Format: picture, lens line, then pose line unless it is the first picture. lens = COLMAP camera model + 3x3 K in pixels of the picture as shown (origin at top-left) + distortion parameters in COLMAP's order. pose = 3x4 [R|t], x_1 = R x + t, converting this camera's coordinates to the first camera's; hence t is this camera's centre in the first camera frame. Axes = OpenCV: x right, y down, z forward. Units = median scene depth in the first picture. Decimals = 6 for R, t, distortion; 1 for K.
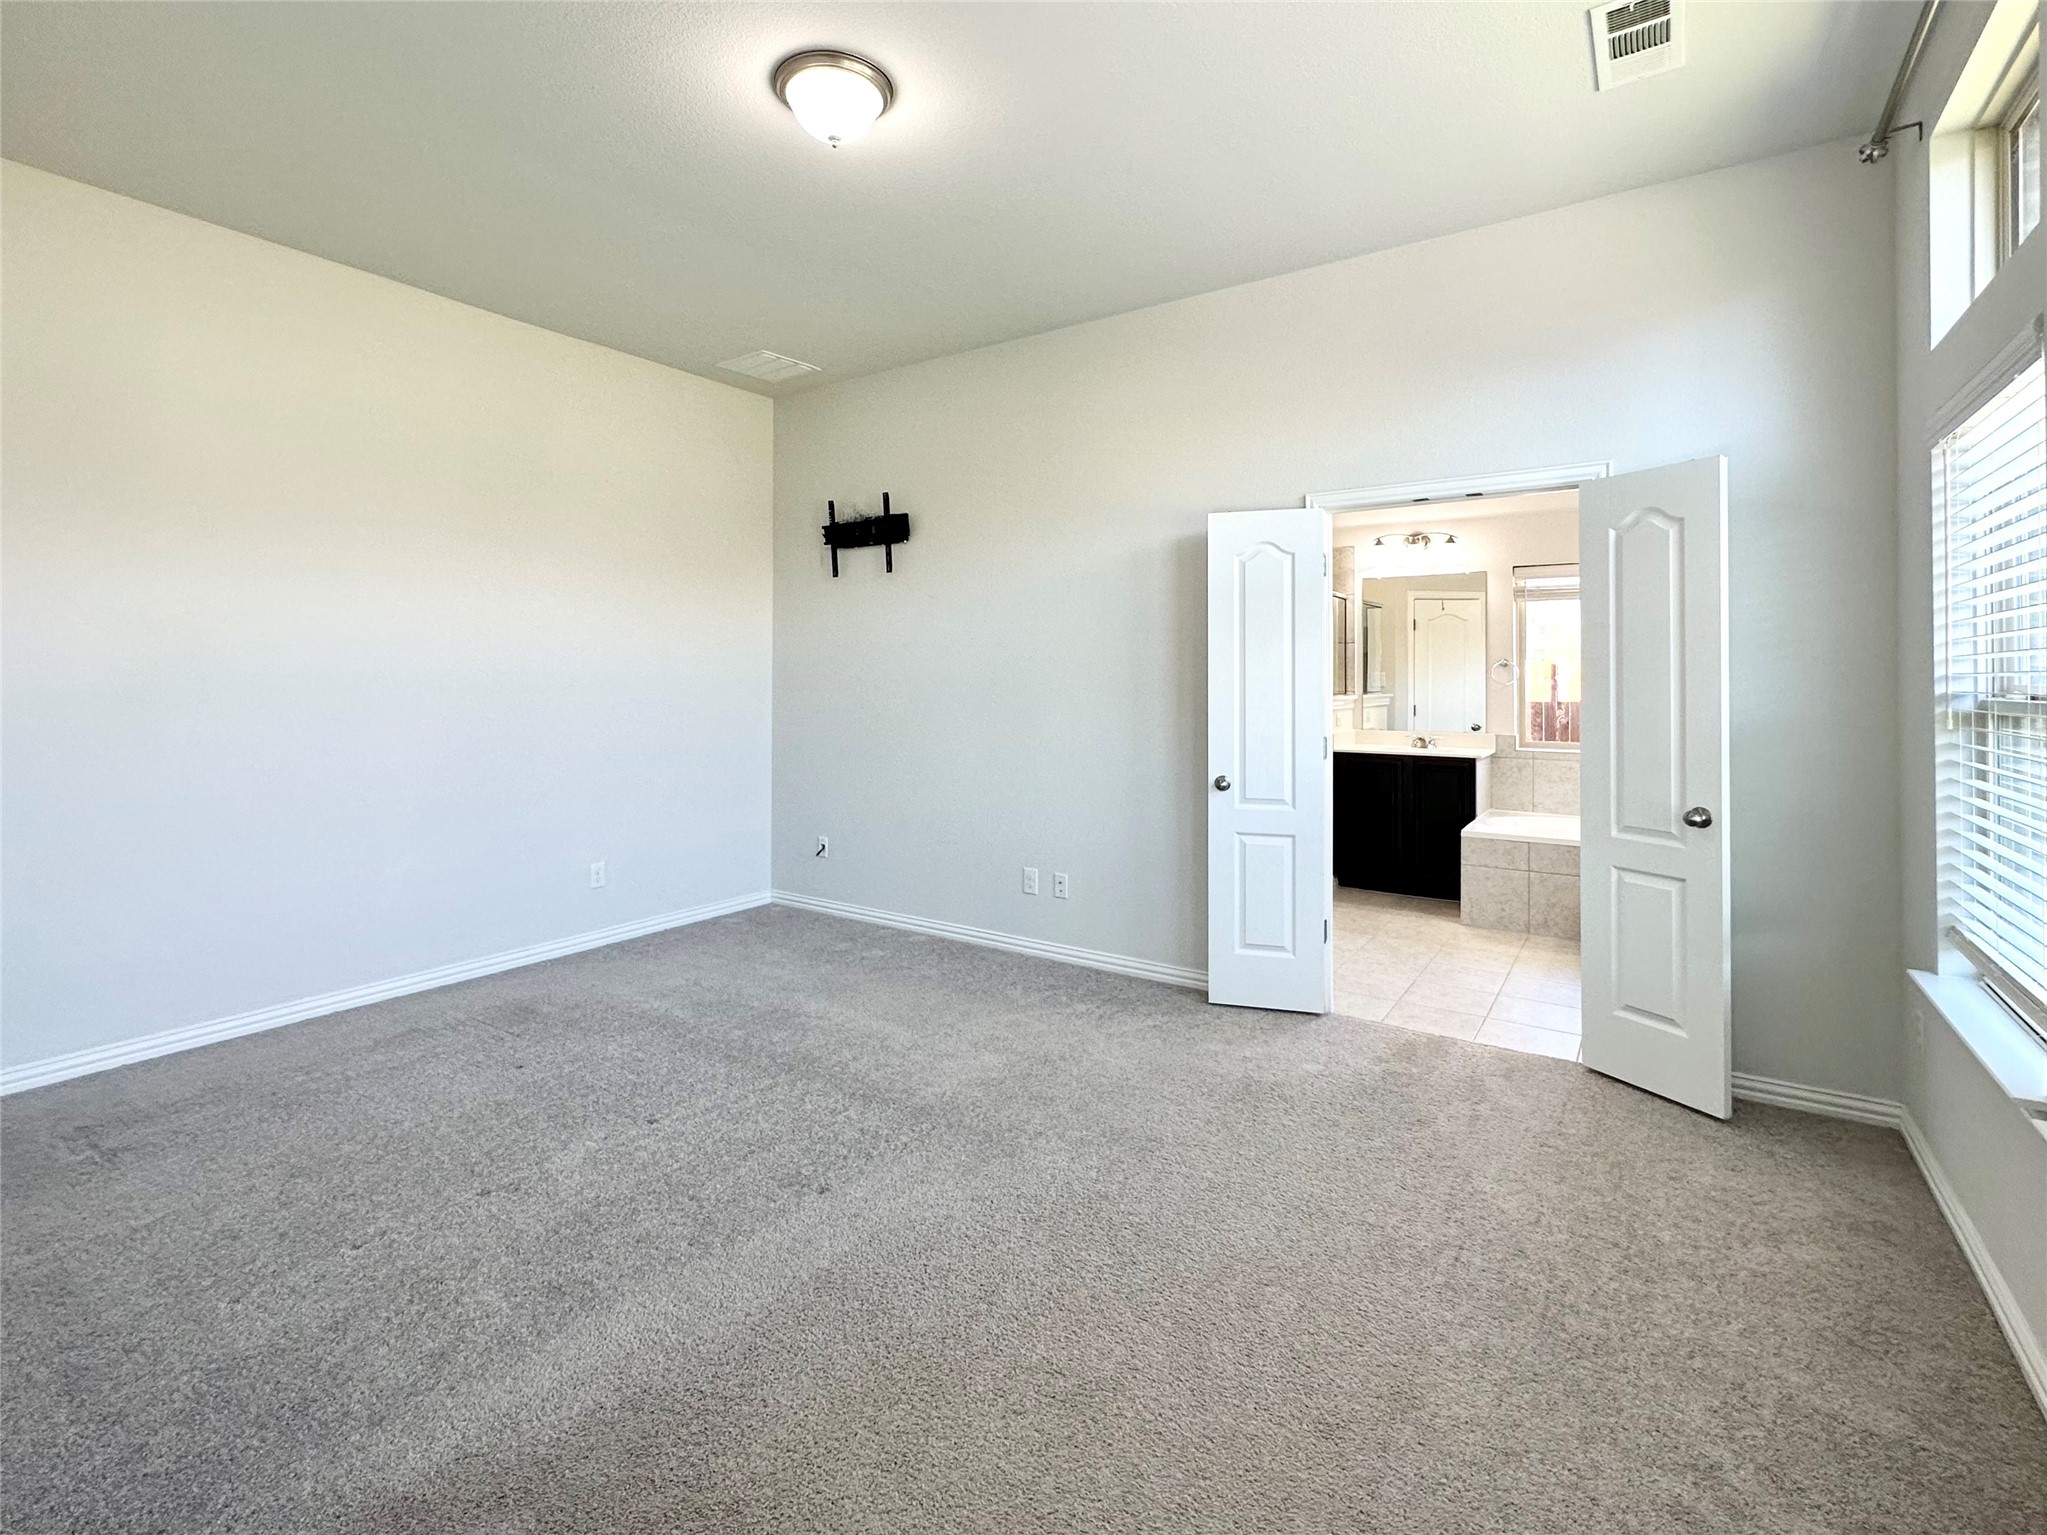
lens RADIAL K [[864.0, 0, 1061.7], [0, 864.0, 661.3], [0, 0, 1]] dist [-0.000610, 0.000599]
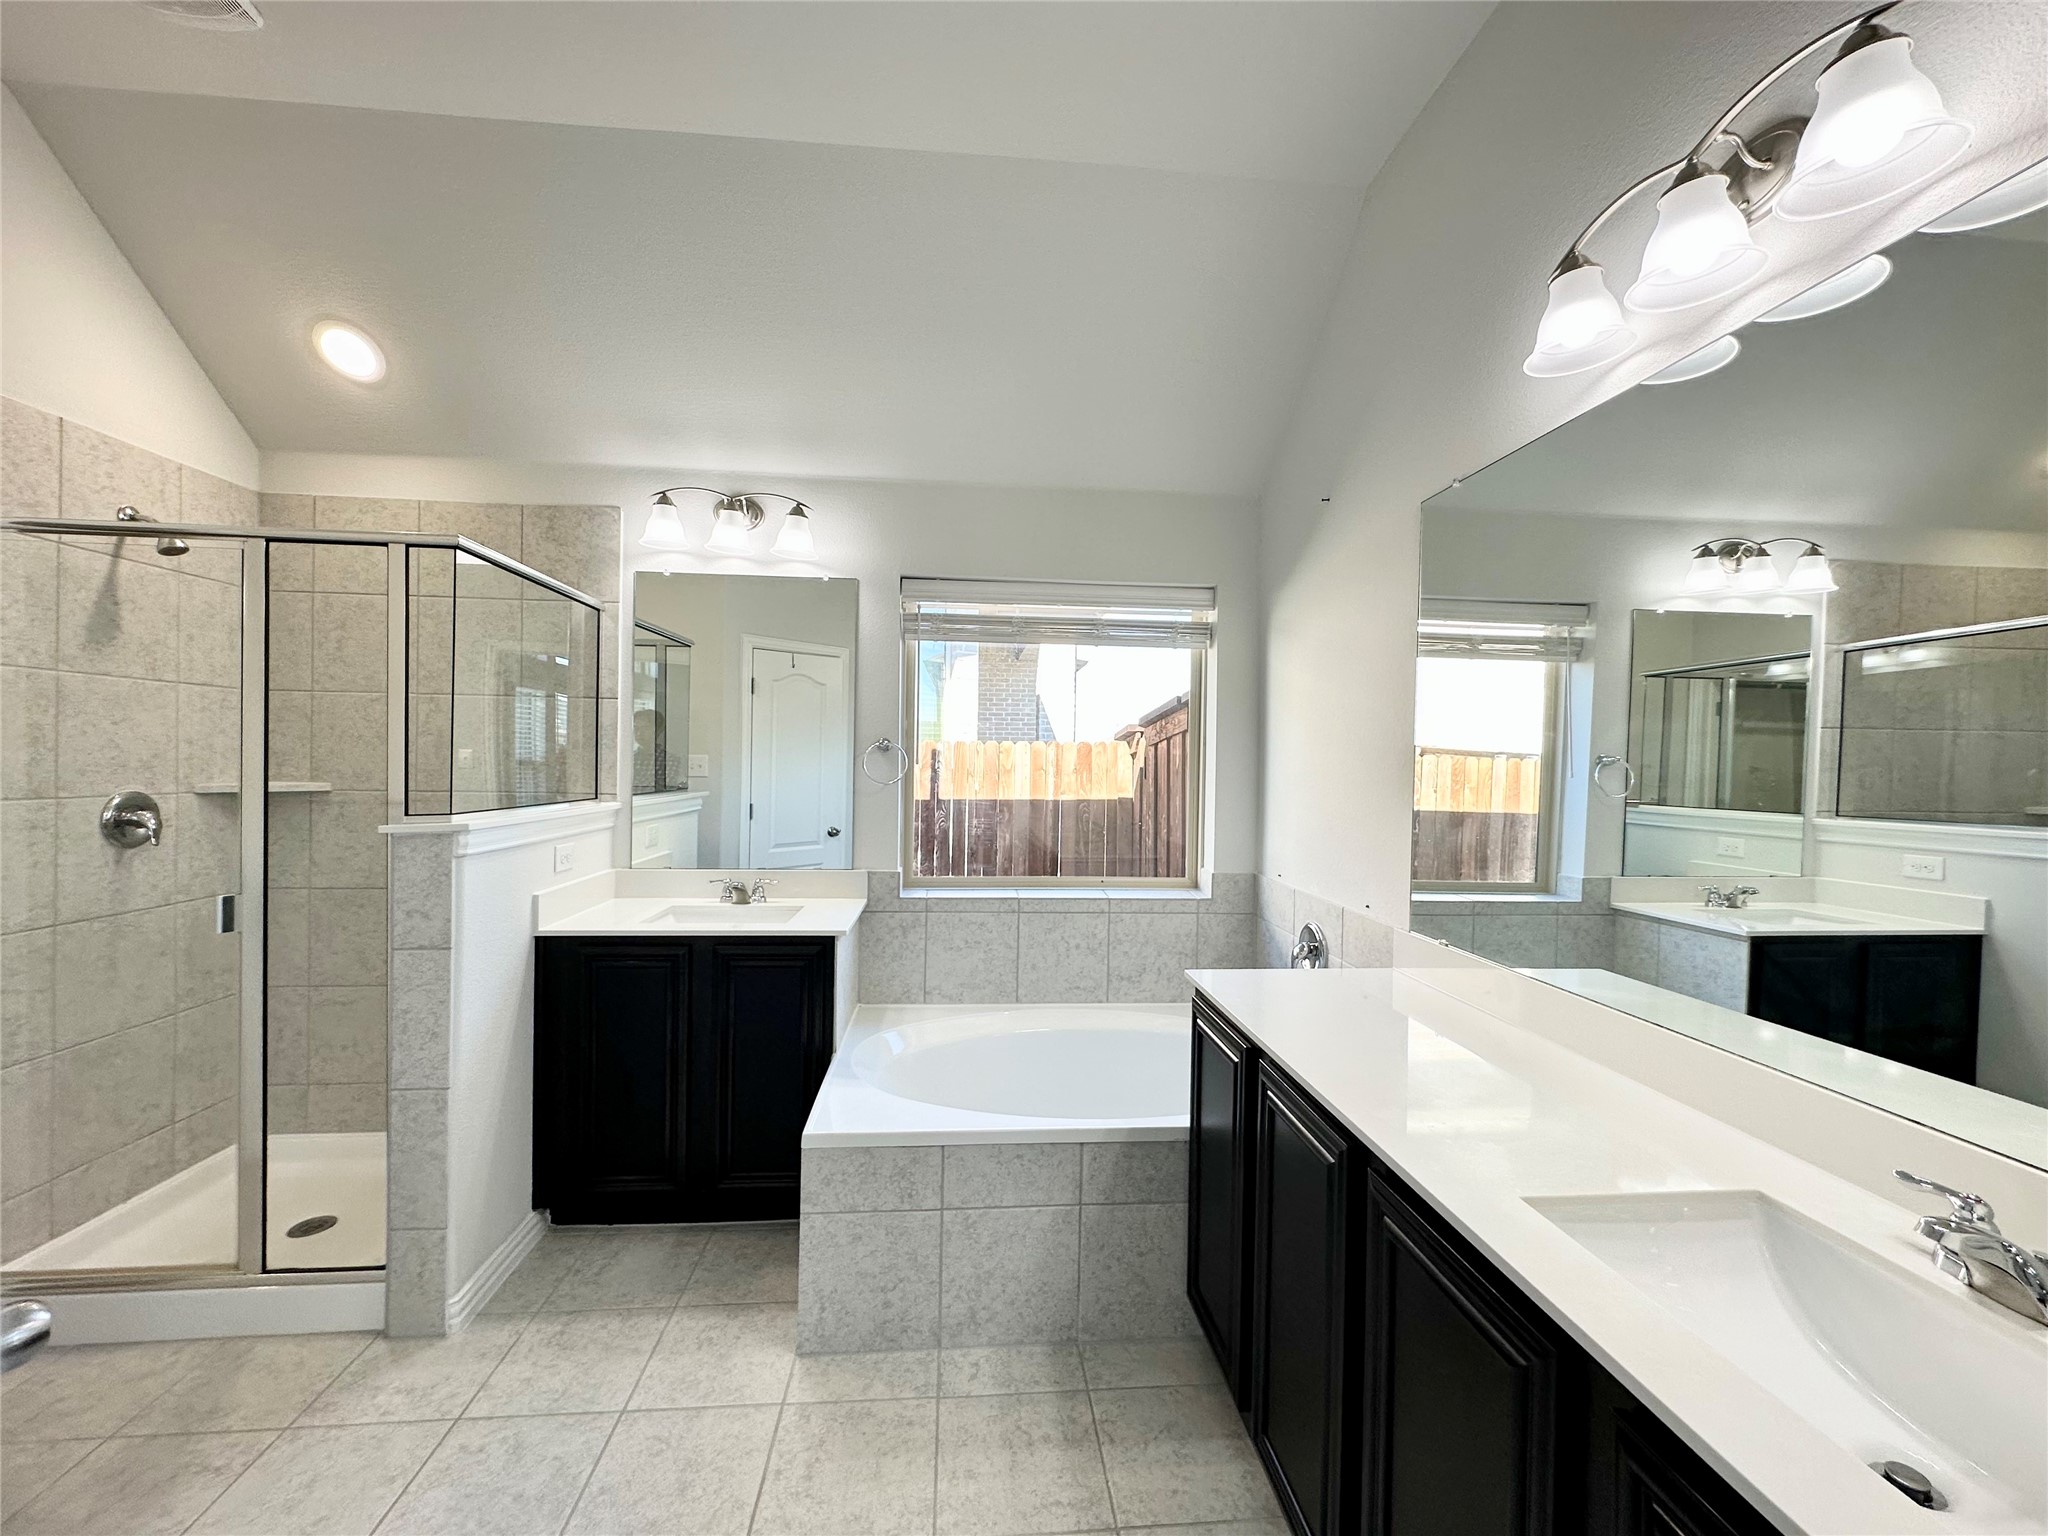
lens RADIAL K [[818.2, 0, 1024.6], [0, 818.2, 769.0], [0, 0, 1]] dist [-0.001569, 0.000357]
pose [[0.777935, 0.002935, 0.628338, 0.243707], [-0.025277, 0.999326, 0.026627, 0.001429], [-0.627836, -0.036597, 0.777485, 0.517249]]
